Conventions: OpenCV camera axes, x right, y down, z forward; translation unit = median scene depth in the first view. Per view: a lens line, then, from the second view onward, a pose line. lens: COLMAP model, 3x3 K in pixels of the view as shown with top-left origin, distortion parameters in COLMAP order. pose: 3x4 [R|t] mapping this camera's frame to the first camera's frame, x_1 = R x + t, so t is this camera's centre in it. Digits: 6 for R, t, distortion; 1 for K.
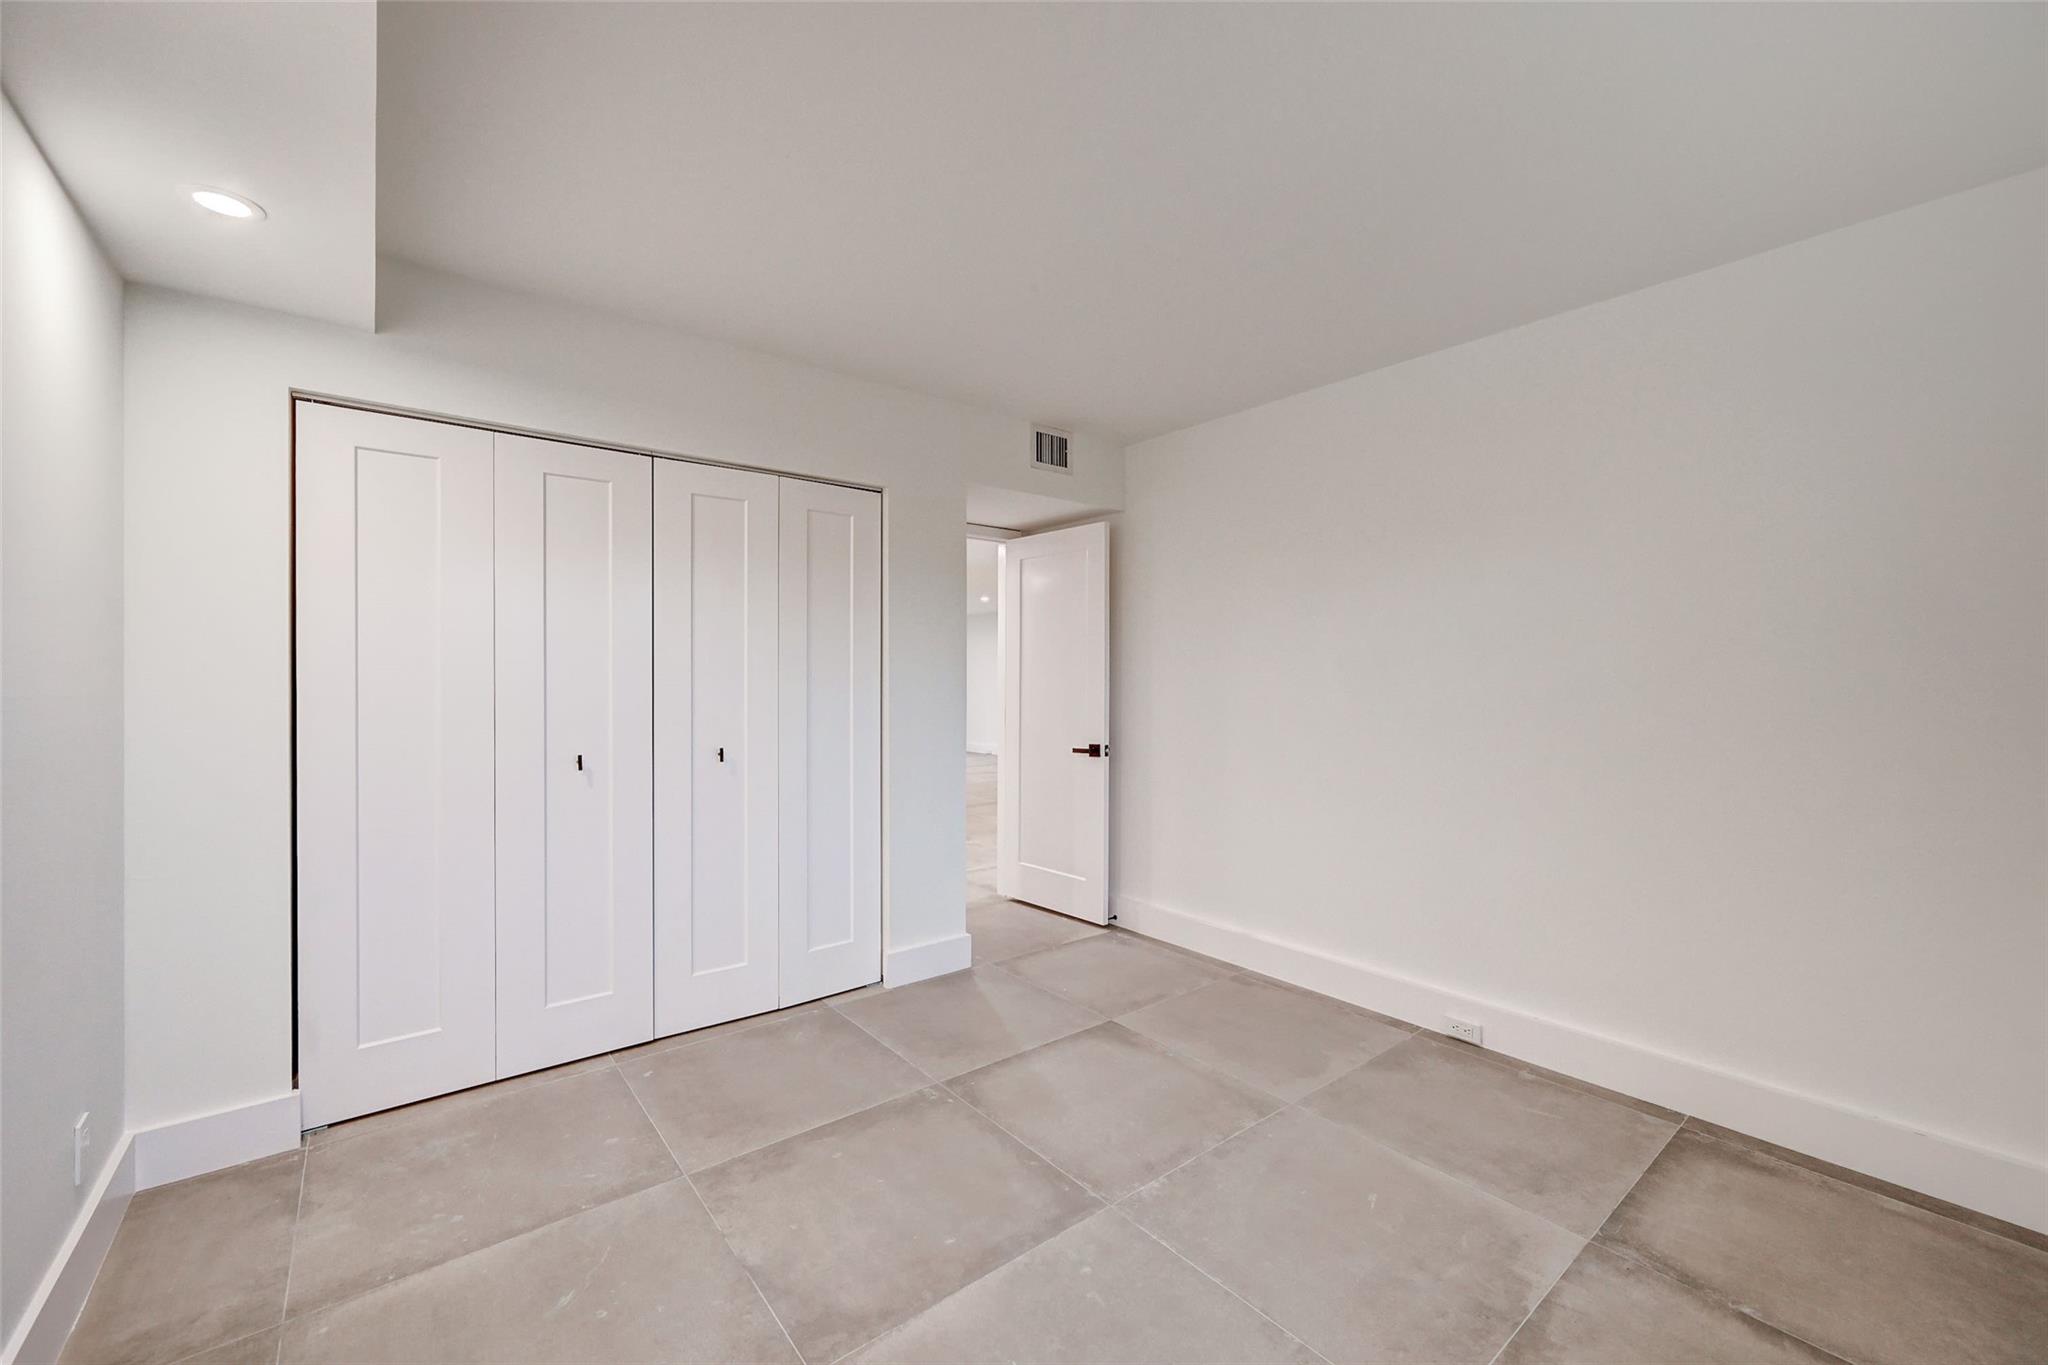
lens RADIAL K [[812.0, 0, 1028.6], [0, 812.0, 673.7], [0, 0, 1]] dist [-0.002168, 0.000804]
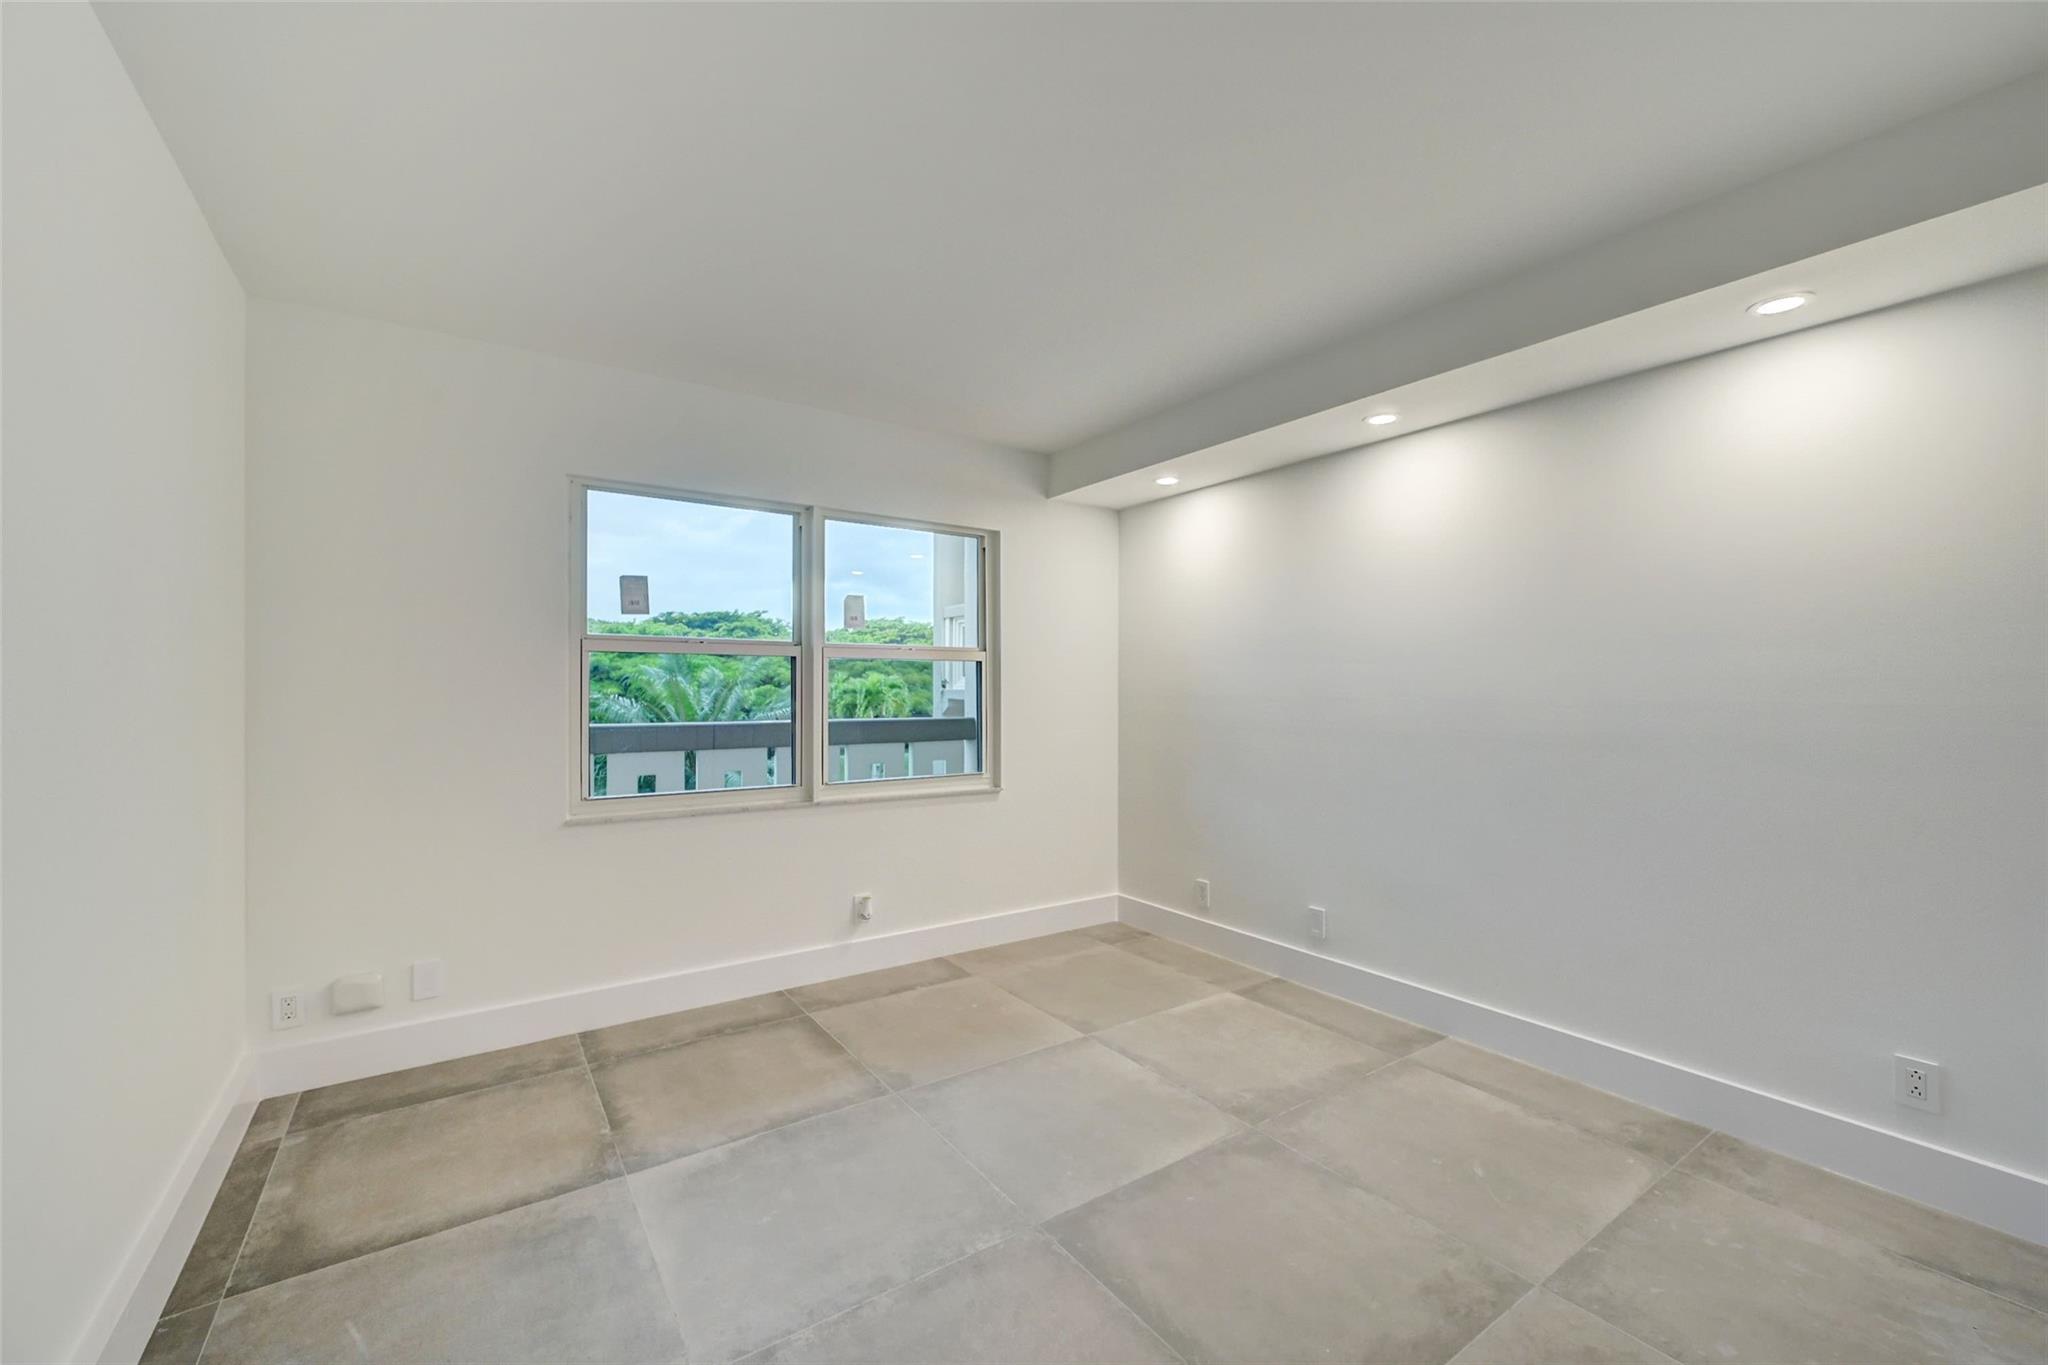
lens RADIAL K [[812.0, 0, 1009.0], [0, 812.0, 690.9], [0, 0, 1]] dist [-0.002168, 0.000804]
pose [[-0.995279, -0.004706, 0.096943, 0.039359], [-0.004945, 0.999985, -0.002219, 0.012728], [-0.096931, -0.002688, -0.995287, 1.849410]]
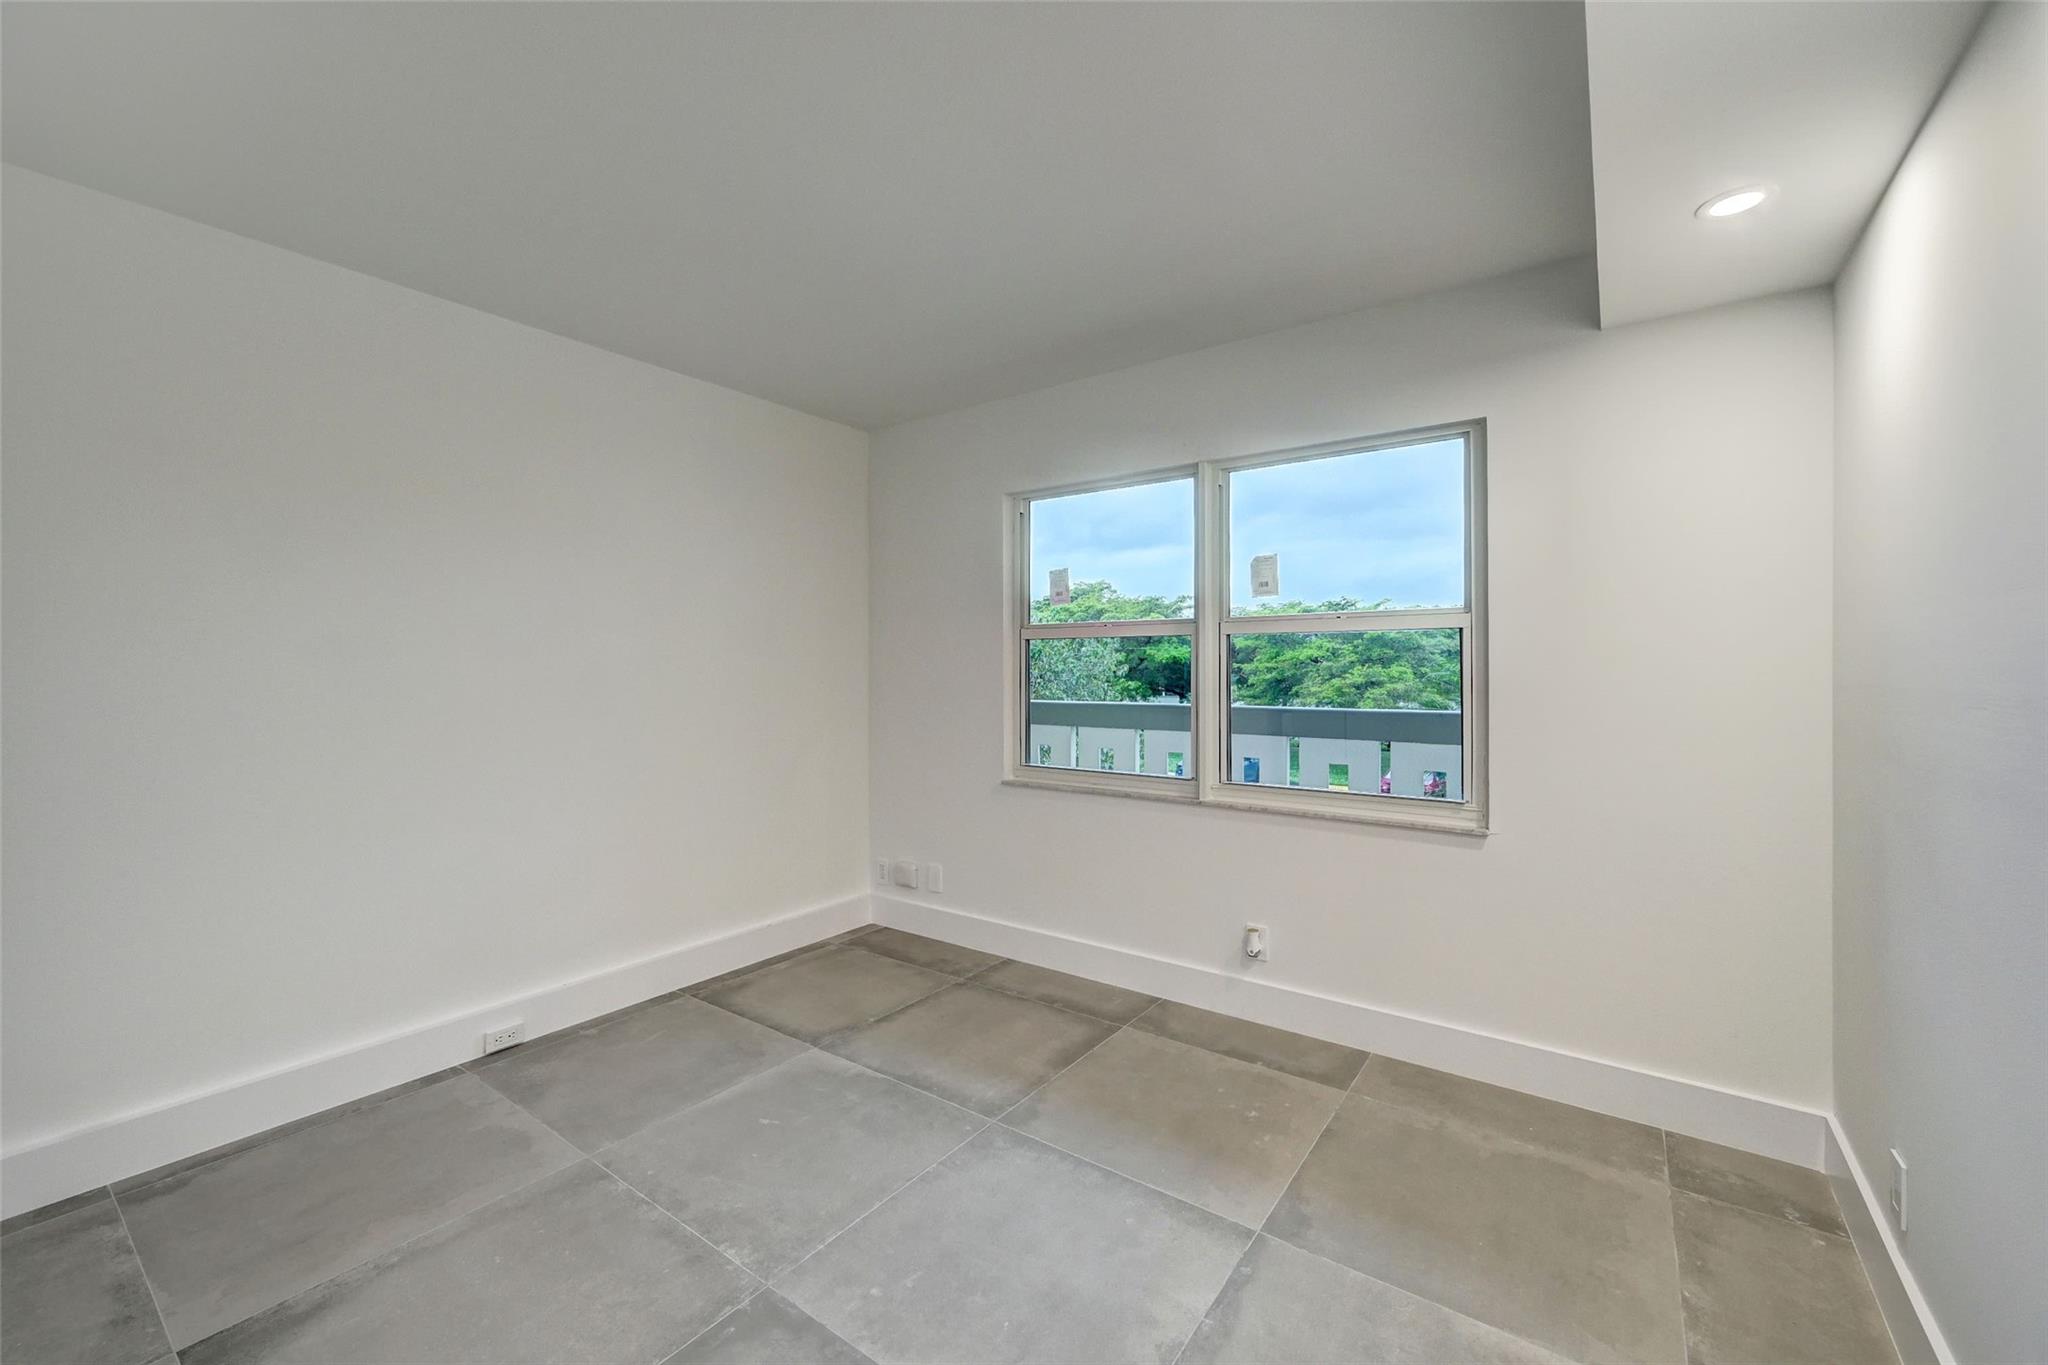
lens RADIAL K [[812.0, 0, 1018.3], [0, 812.0, 675.2], [0, 0, 1]] dist [-0.002168, 0.000804]
pose [[-0.246878, -0.008541, 0.969009, -0.736521], [-0.002034, 0.999964, 0.008296, 0.004127], [-0.969044, 0.000077, -0.246887, 0.892330]]
